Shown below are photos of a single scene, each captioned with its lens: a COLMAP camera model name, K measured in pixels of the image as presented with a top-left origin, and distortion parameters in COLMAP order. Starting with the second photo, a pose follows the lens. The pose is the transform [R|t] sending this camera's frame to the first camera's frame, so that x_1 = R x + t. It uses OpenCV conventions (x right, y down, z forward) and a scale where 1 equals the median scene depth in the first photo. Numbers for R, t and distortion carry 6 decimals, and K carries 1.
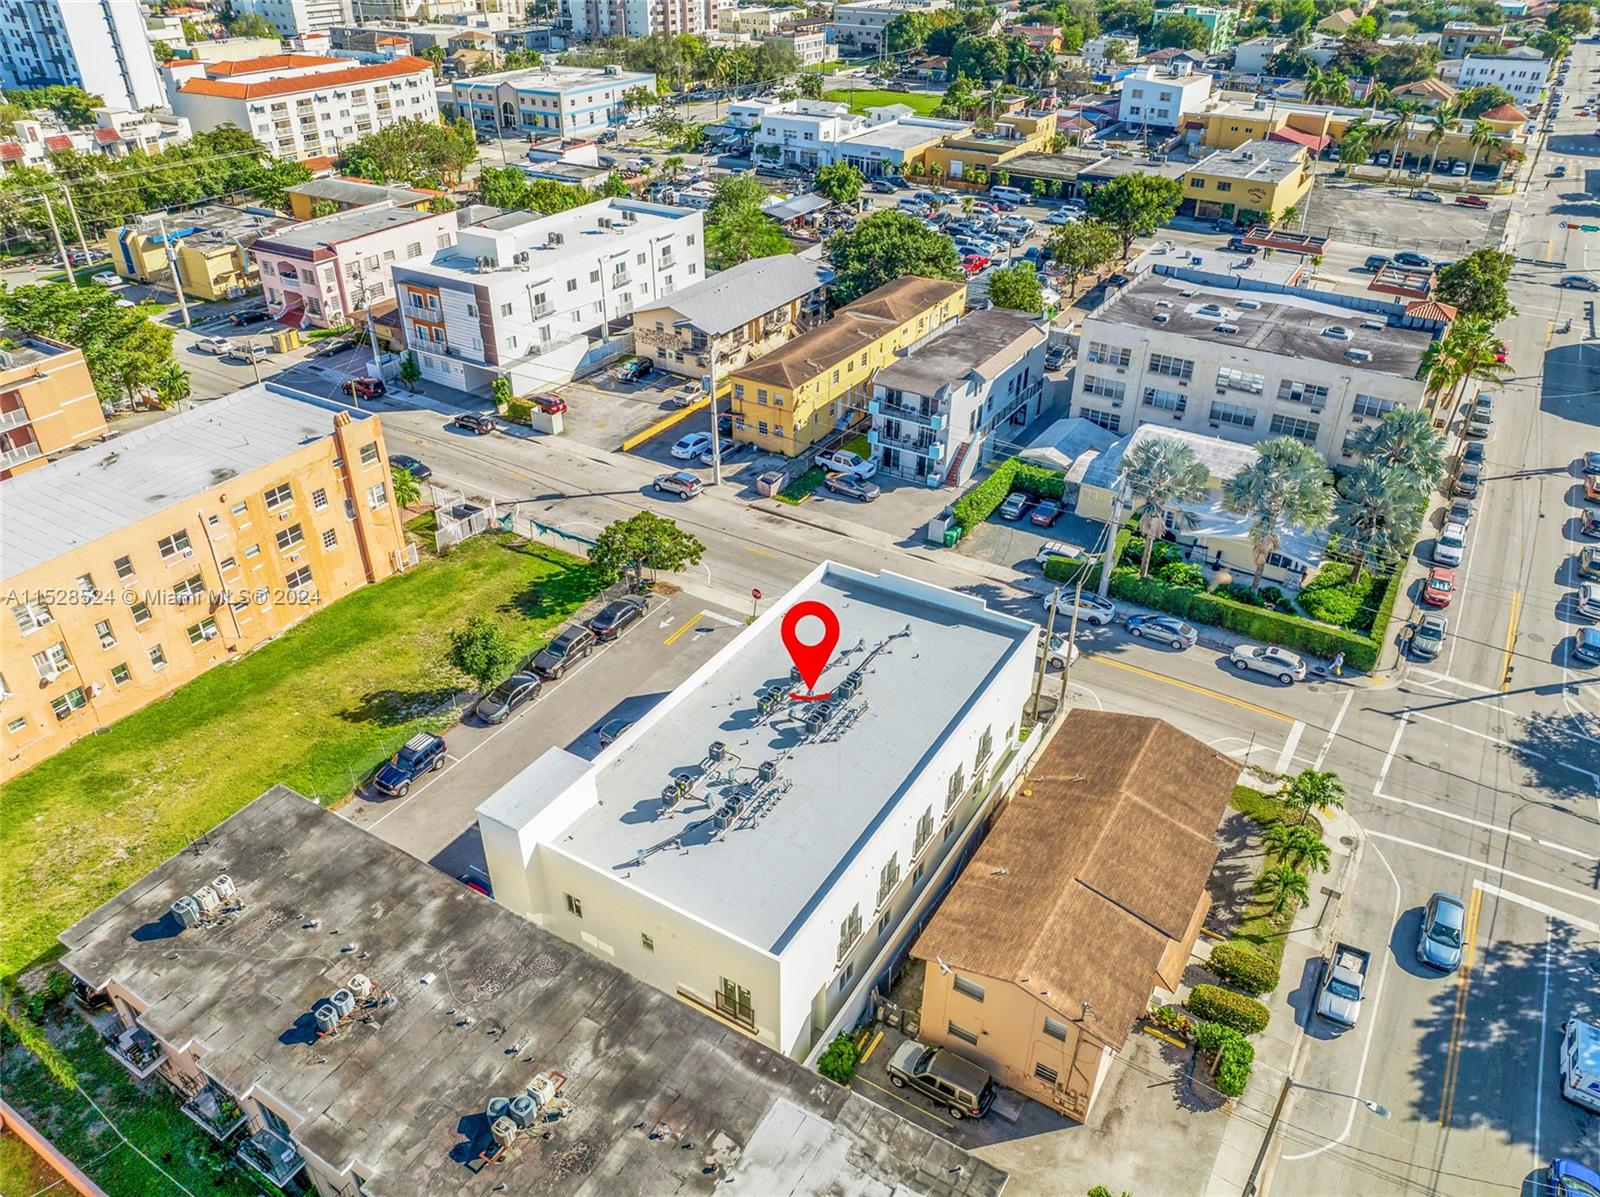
lens RADIAL K [[1121.0, 0, 803.6], [0, 1121.0, 606.1], [0, 0, 1]] dist [-0.044495, 0.016672]
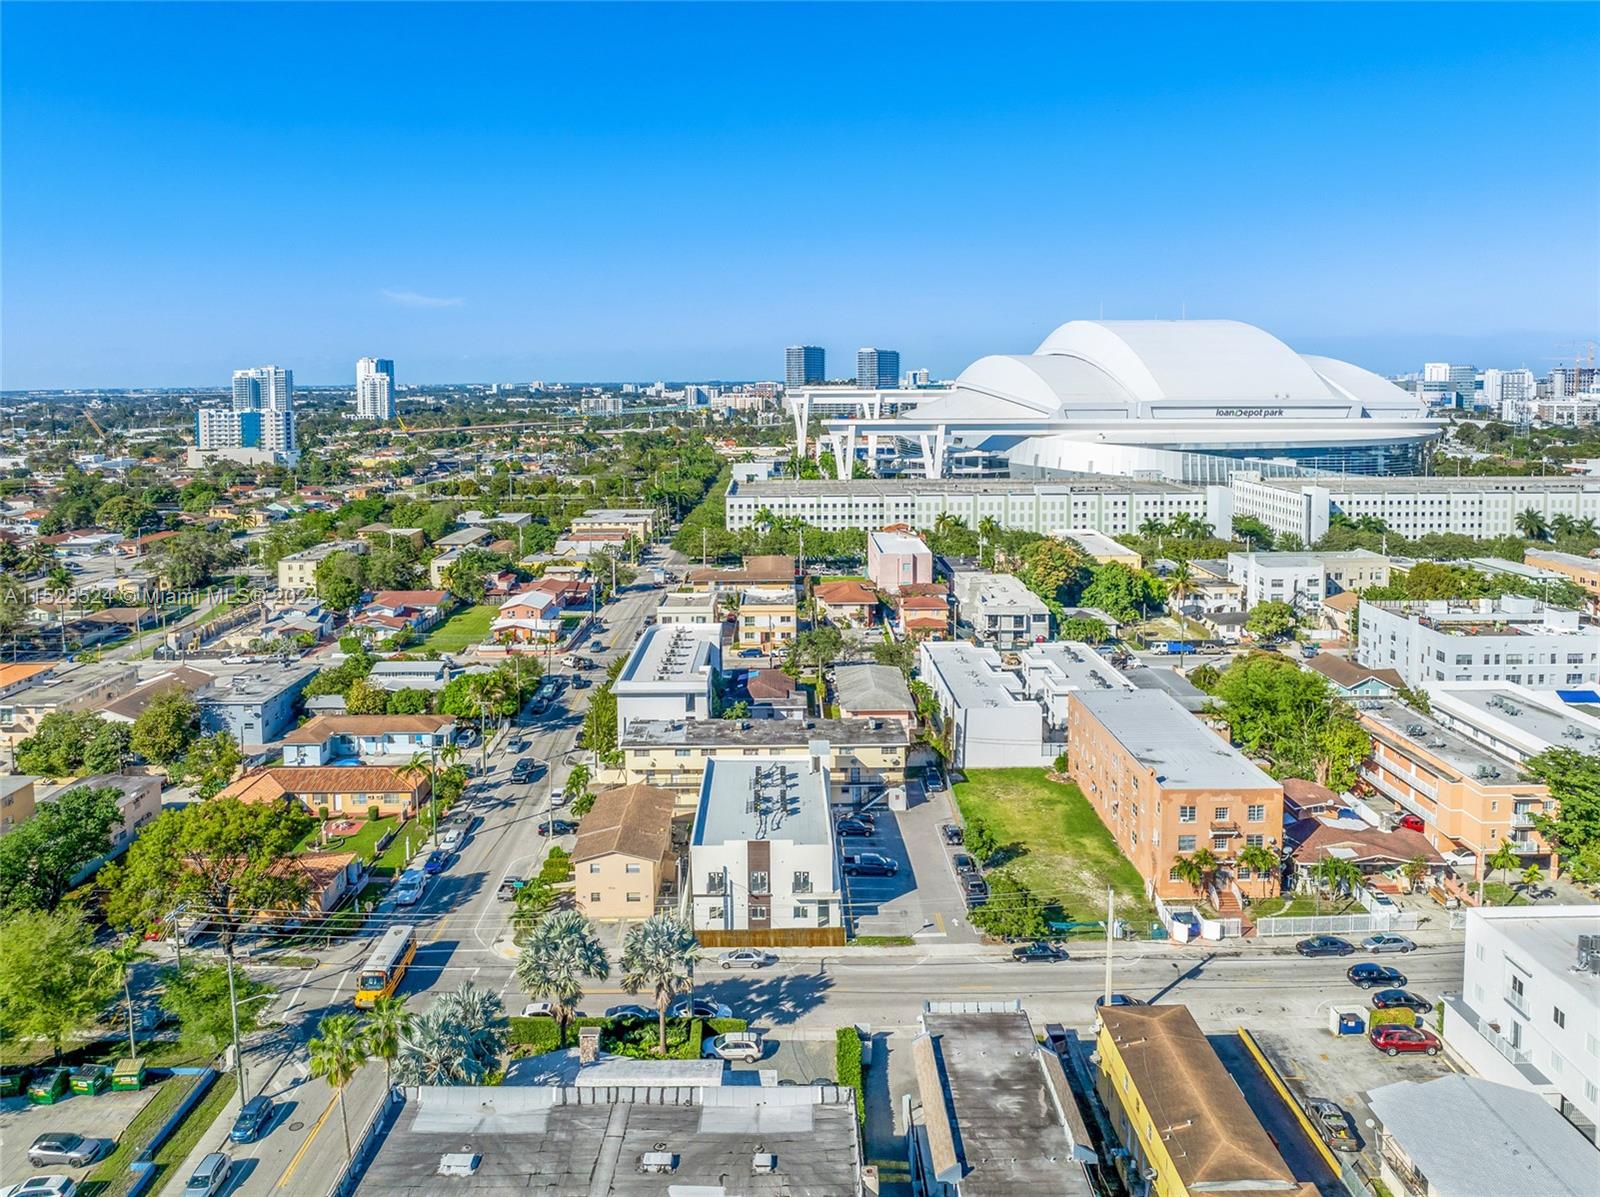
lens RADIAL K [[1166.9, 0, 780.2], [0, 1166.9, 477.7], [0, 0, 1]] dist [-0.017559, -0.003265]
pose [[-0.856990, 0.045113, -0.513355, 0.679720], [-0.276307, 0.800644, 0.531624, -0.986735], [0.434998, 0.597440, -0.673679, 1.328971]]
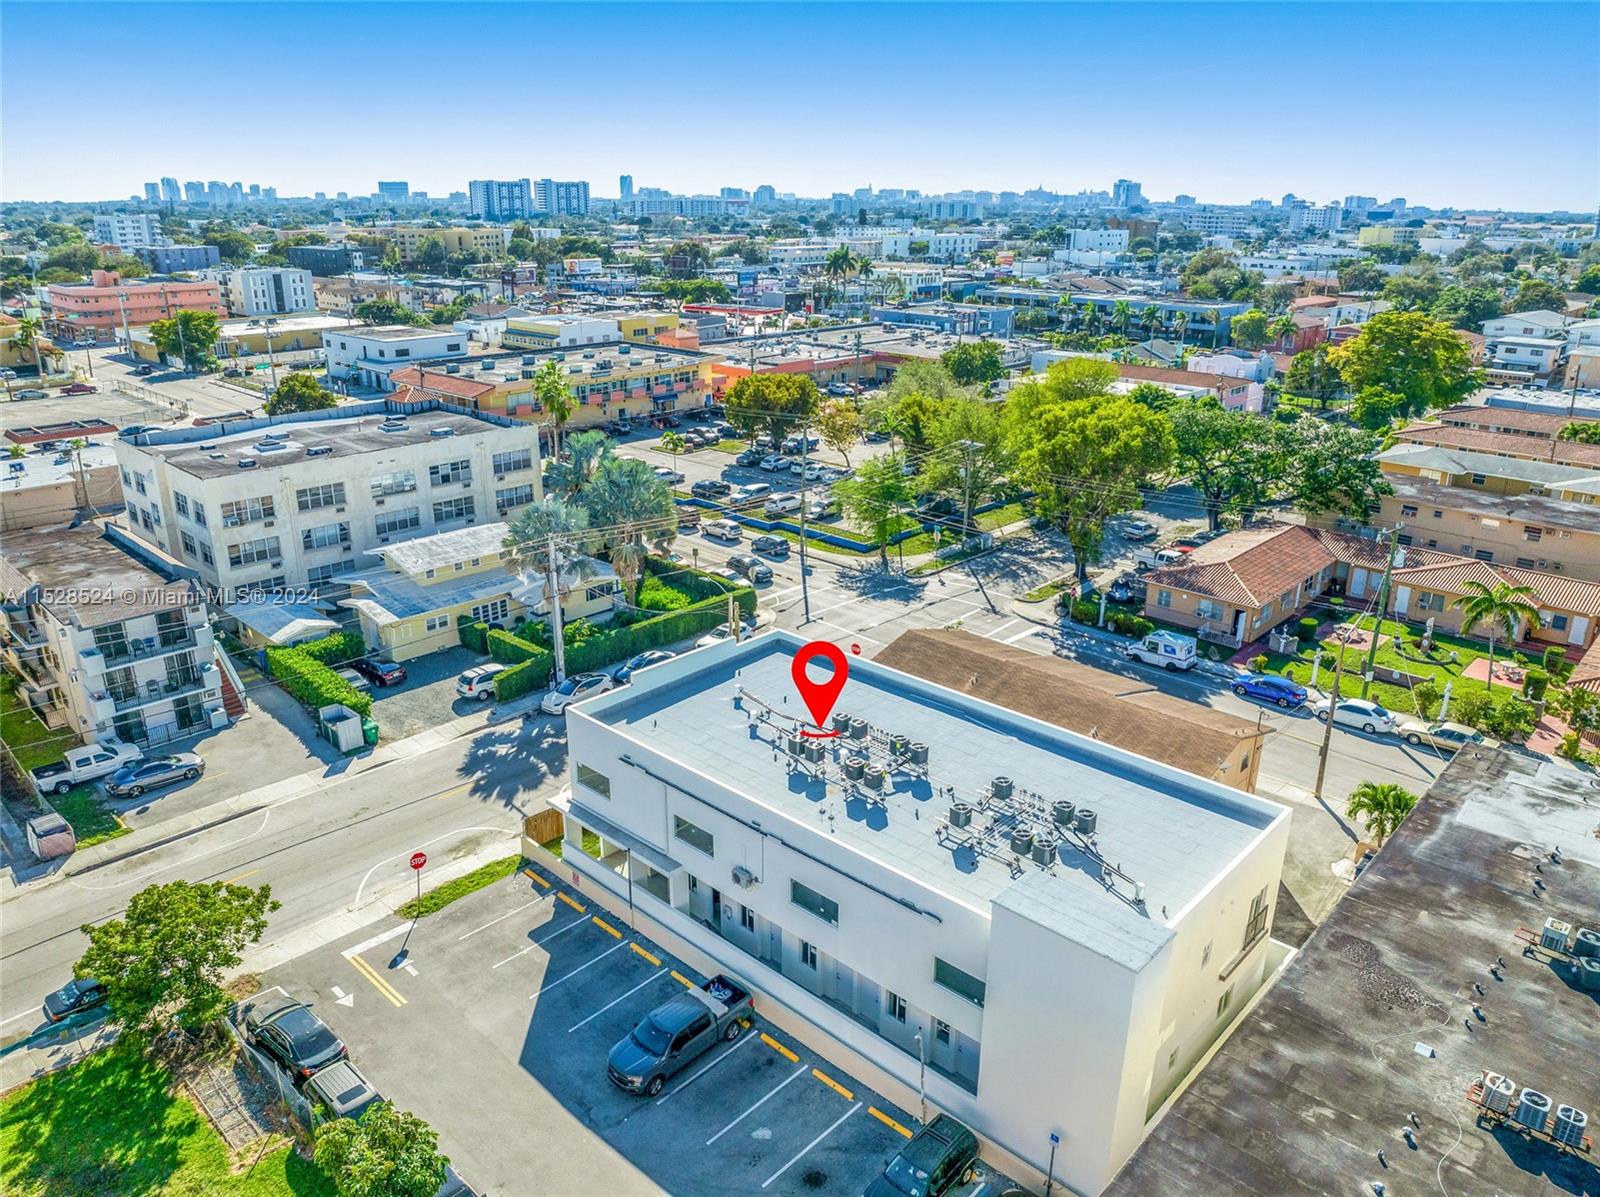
lens RADIAL K [[1121.0, 0, 803.6], [0, 1121.0, 606.1], [0, 0, 1]] dist [-0.044495, 0.016672]
pose [[0.209306, -0.340882, 0.916510, -0.450694], [0.524428, 0.830209, 0.189018, -0.116029], [-0.825328, 0.441080, 0.352536, 0.437413]]
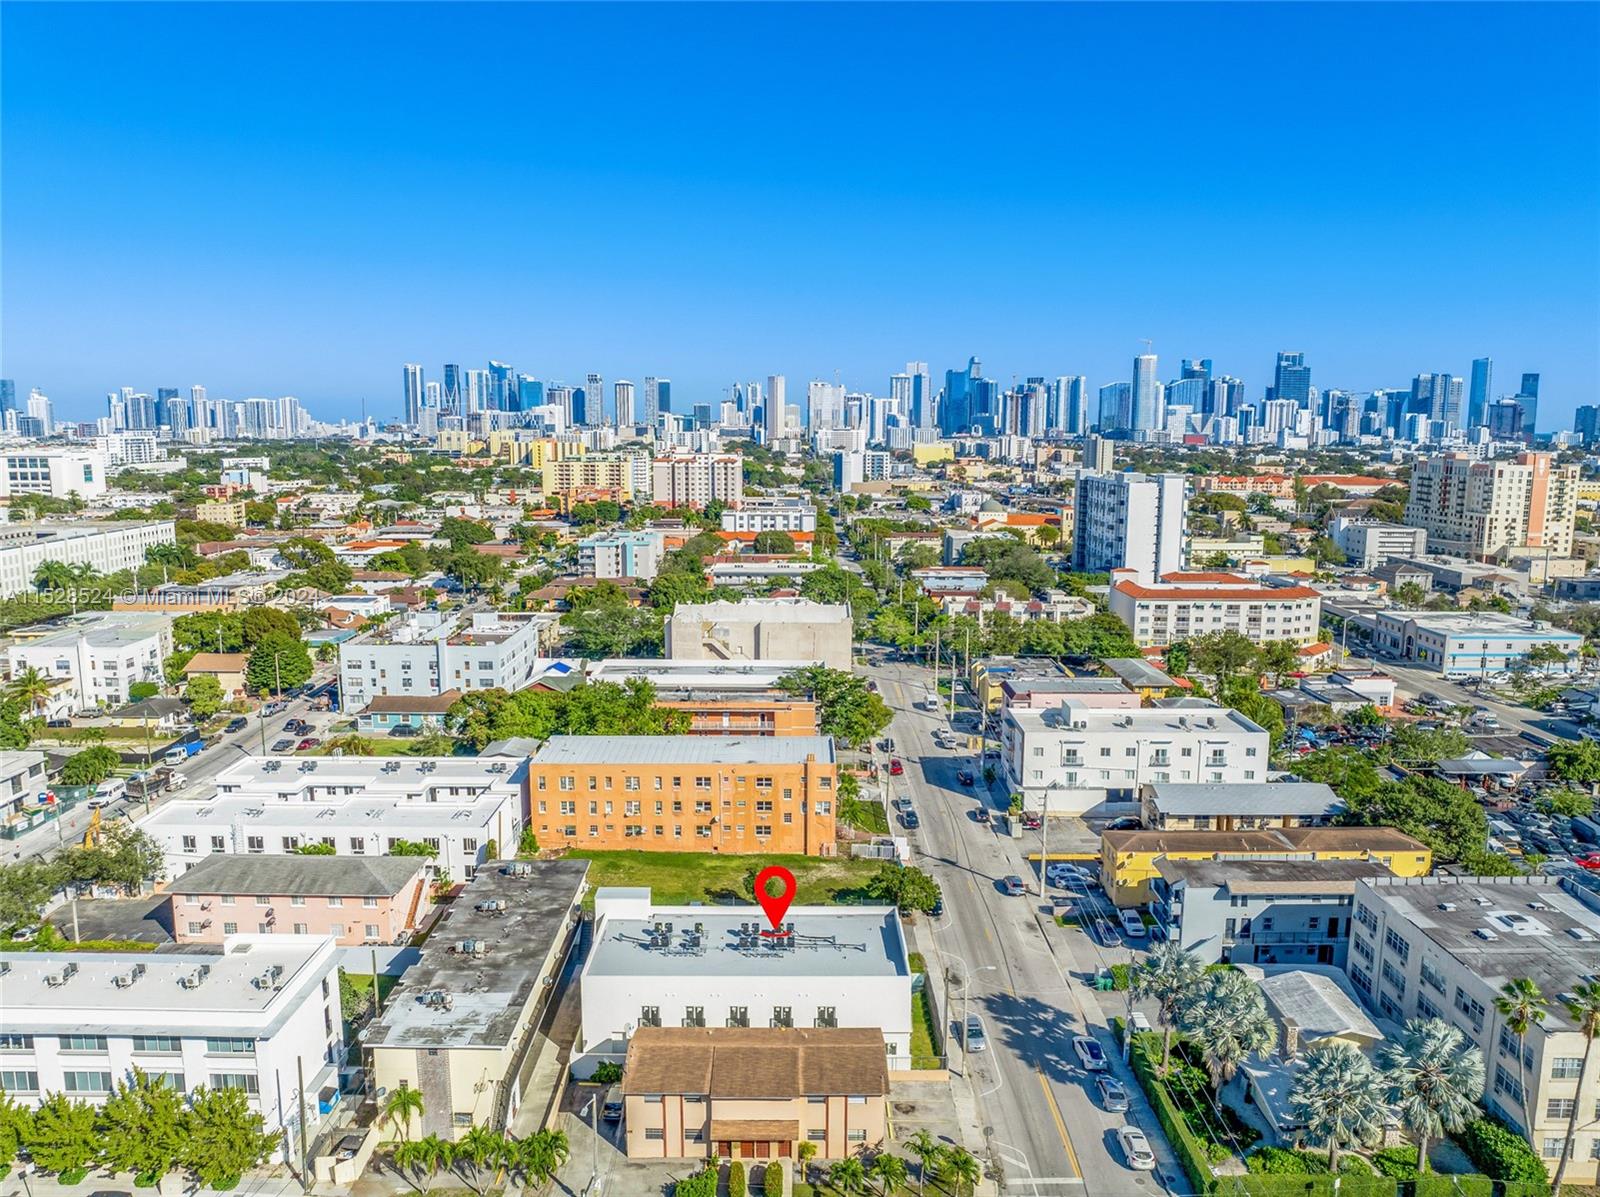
lens RADIAL K [[1130.3, 0, 805.8], [0, 1130.3, 607.2], [0, 0, 1]] dist [-0.049952, 0.013850]
pose [[0.523428, 0.135546, -0.841220, 0.908259], [-0.463907, 0.873447, -0.147917, -0.086351], [0.714712, 0.467672, 0.520068, -0.069849]]
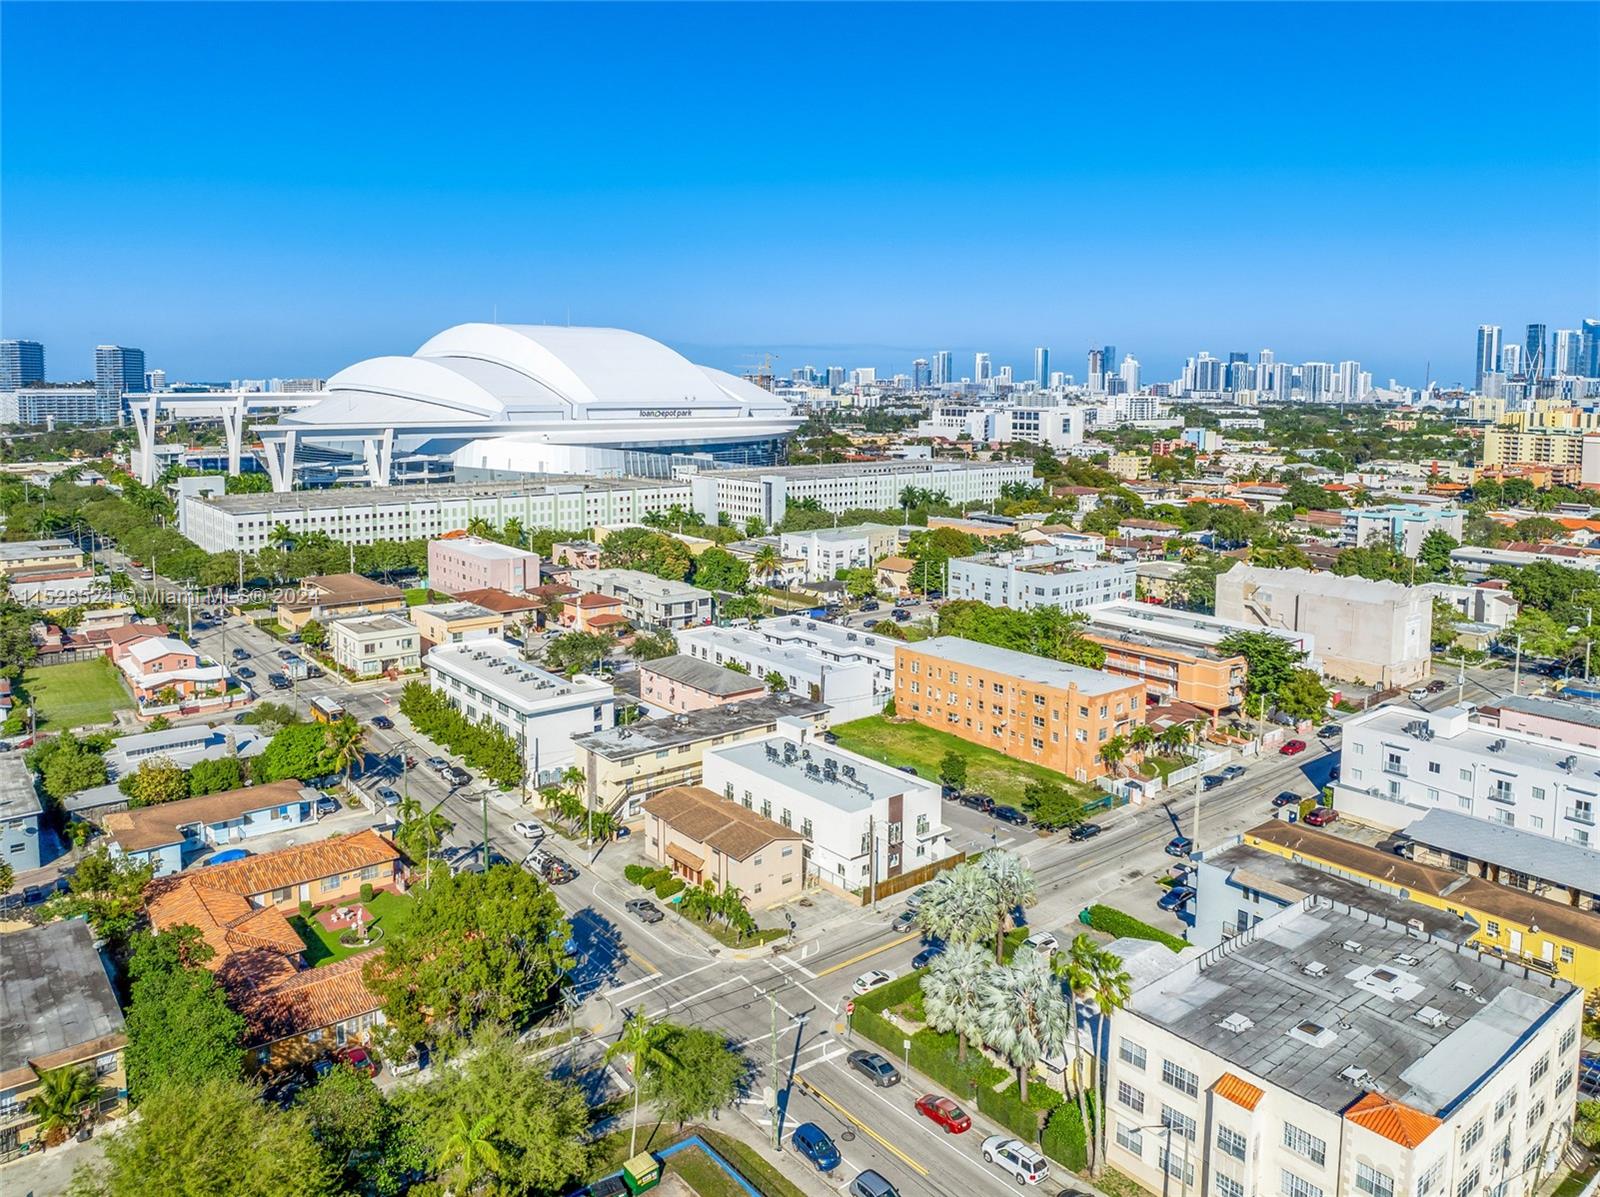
lens RADIAL K [[1152.1, 0, 794.3], [0, 1152.1, 568.1], [0, 0, 1]] dist [-0.043259, -0.005145]
pose [[-0.343050, 0.144245, -0.928176, 1.353816], [-0.515152, 0.797385, 0.314317, -0.598130], [0.785452, 0.585978, -0.199235, 0.732197]]
